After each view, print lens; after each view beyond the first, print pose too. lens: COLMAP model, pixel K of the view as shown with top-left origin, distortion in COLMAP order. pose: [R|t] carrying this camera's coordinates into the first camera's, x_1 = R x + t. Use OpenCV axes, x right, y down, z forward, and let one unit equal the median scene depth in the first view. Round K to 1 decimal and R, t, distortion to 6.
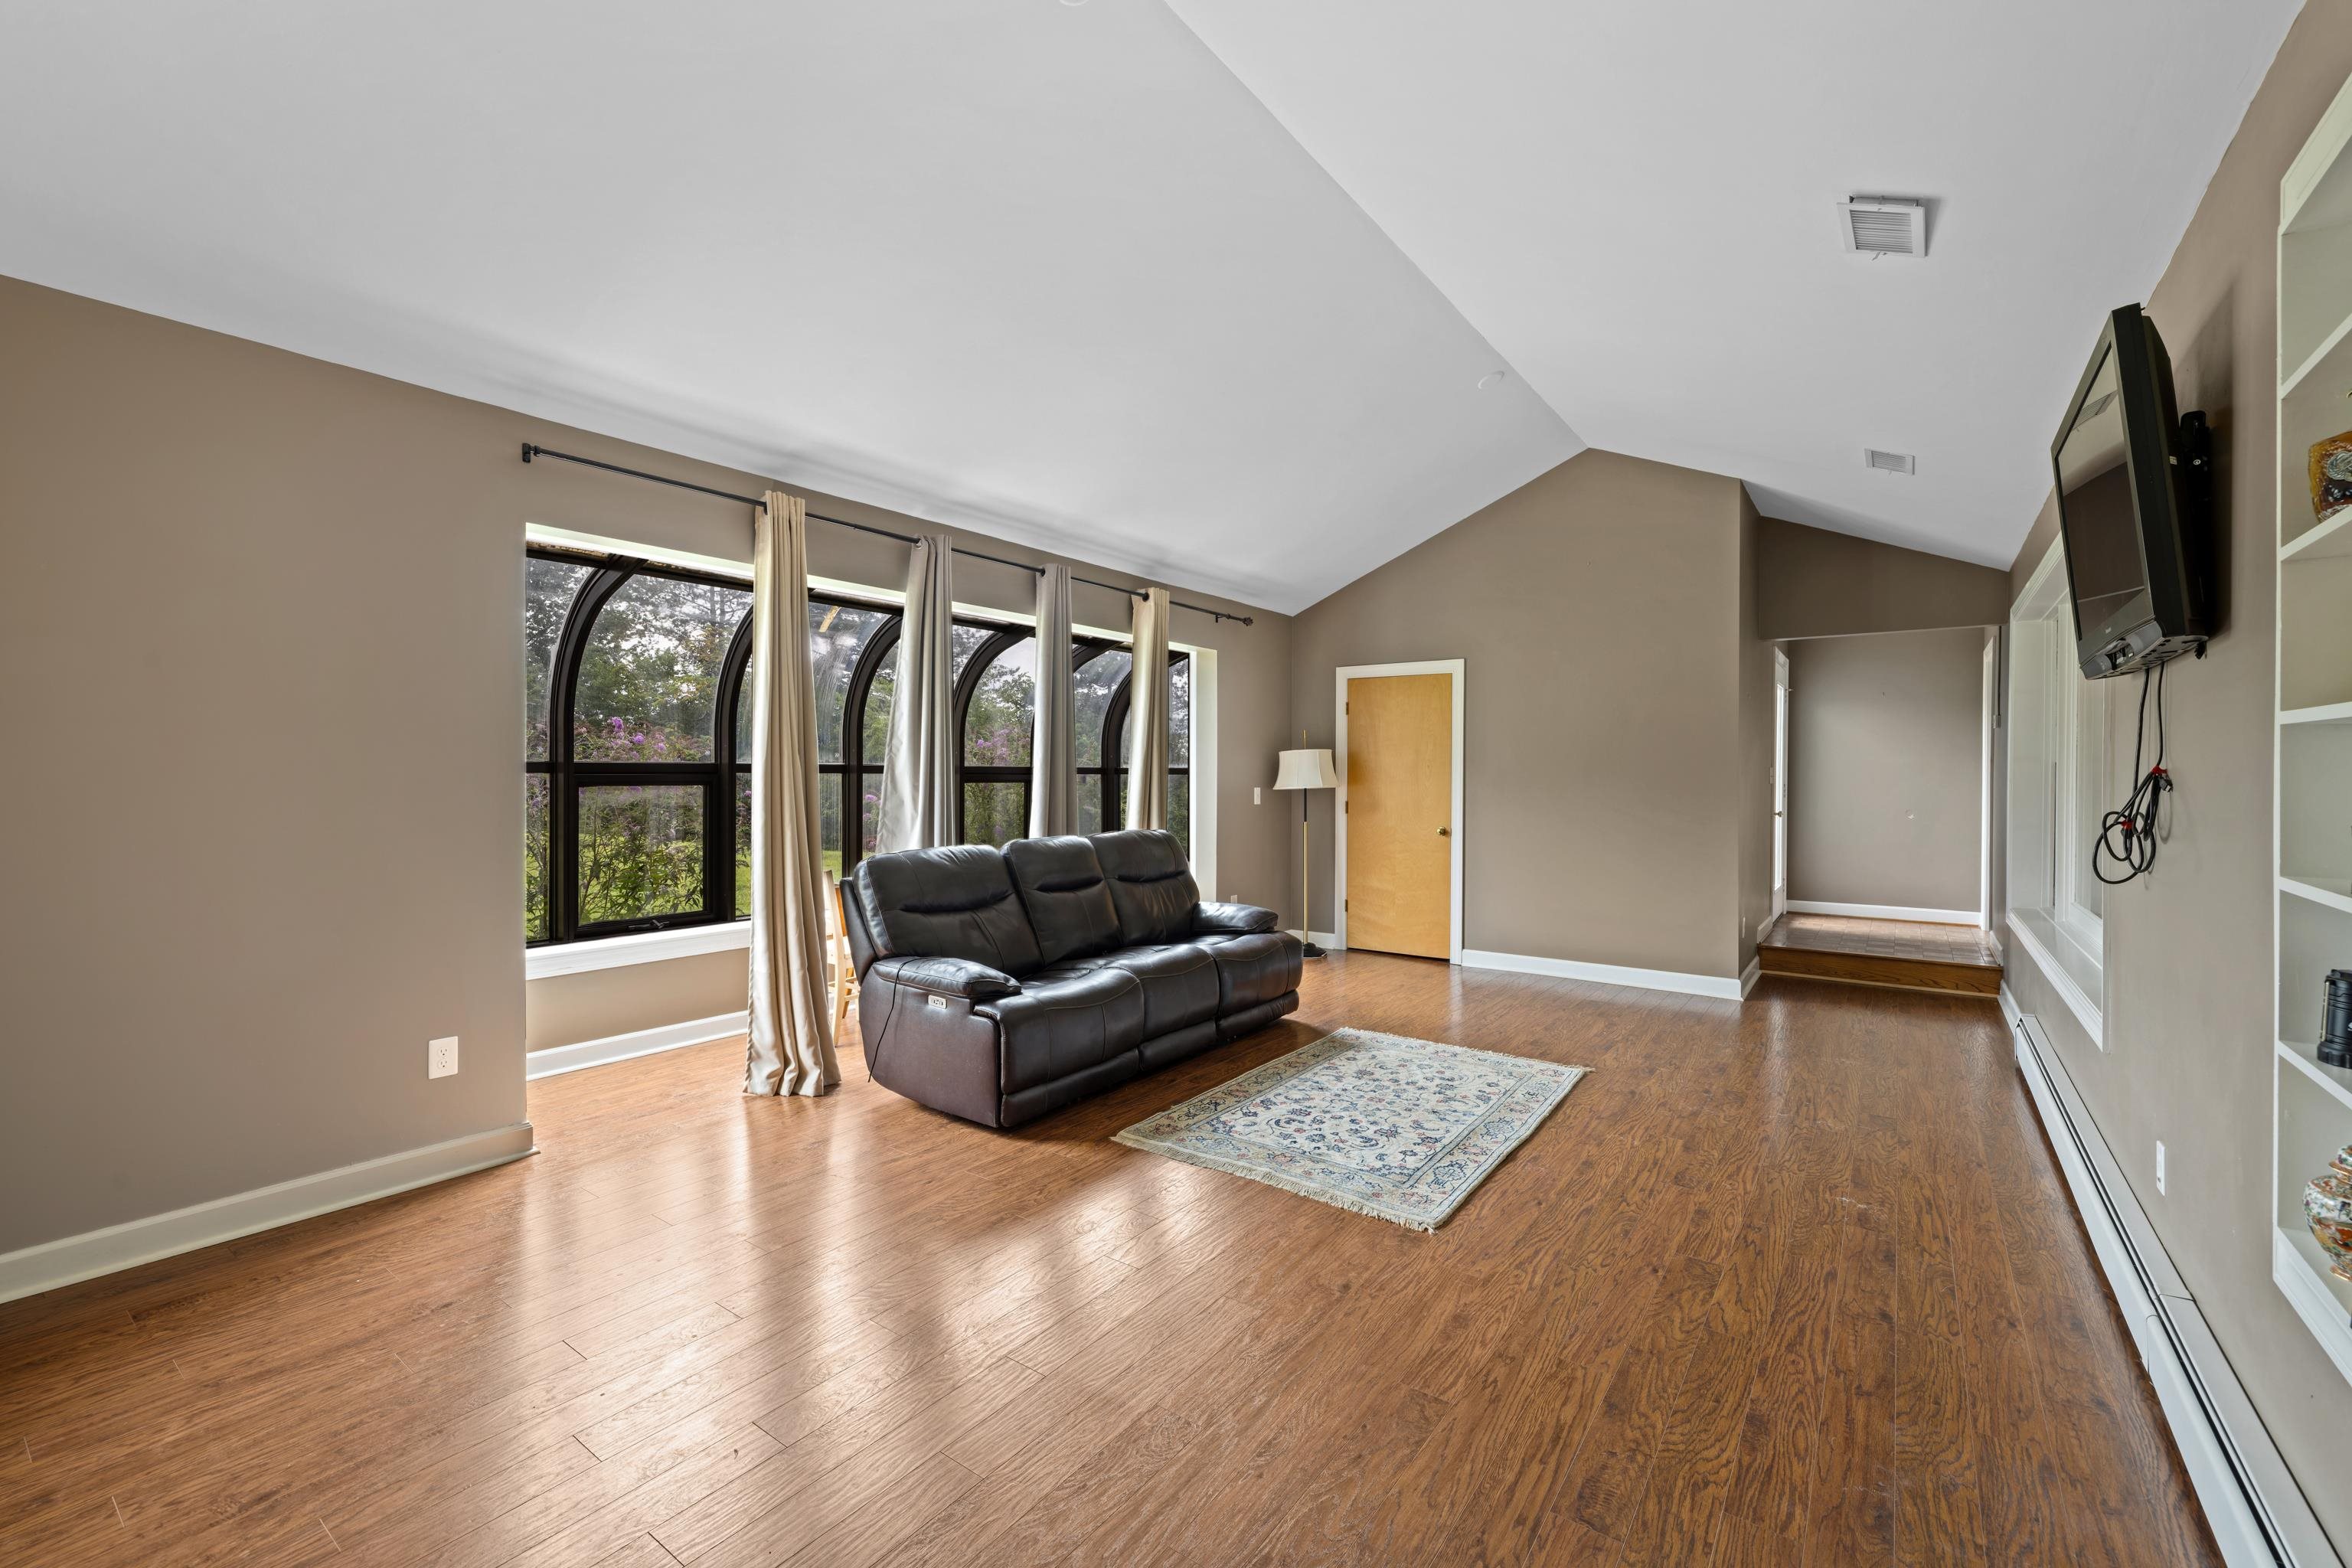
lens RADIAL K [[983.5, 0, 1177.5], [0, 983.5, 774.1], [0, 0, 1]] dist [0.000861, -0.000006]
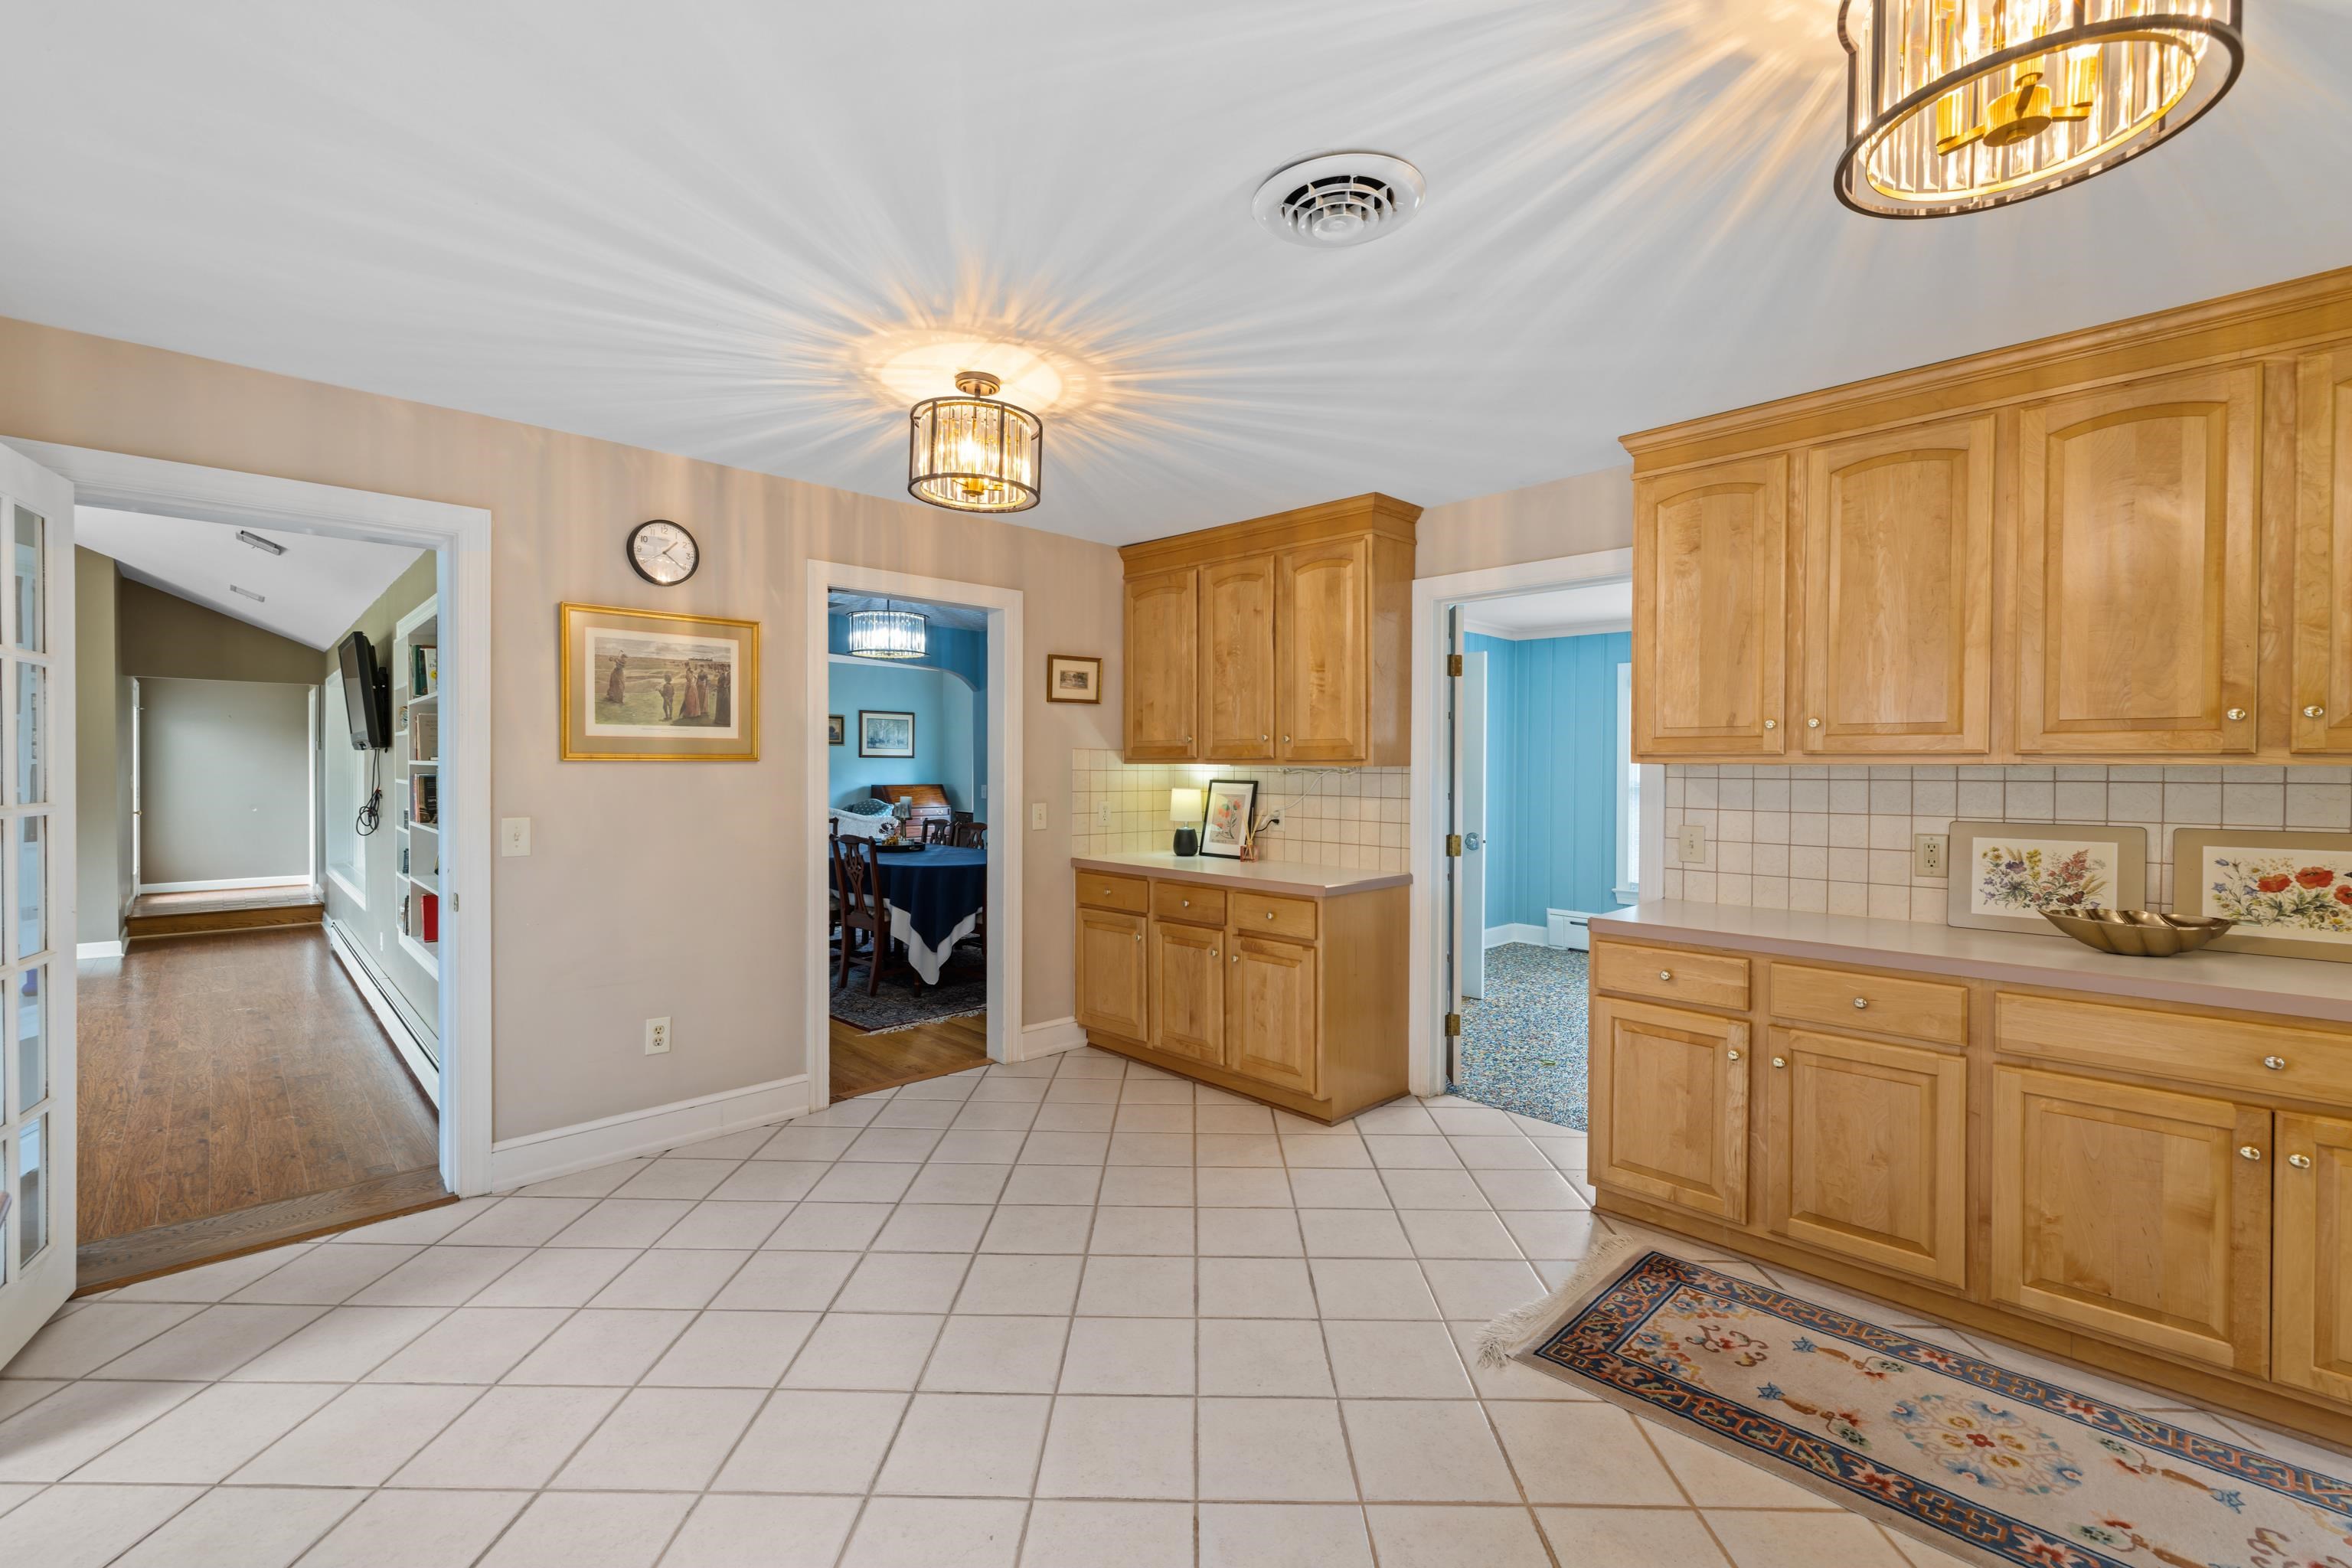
lens RADIAL K [[983.5, 0, 1177.5], [0, 983.5, 774.1], [0, 0, 1]] dist [0.000861, -0.000006]
pose [[0.161753, -0.015756, 0.986705, -0.605790], [-0.002214, 0.999864, 0.016329, -0.046250], [-0.986829, -0.004826, 0.161696, -0.741484]]
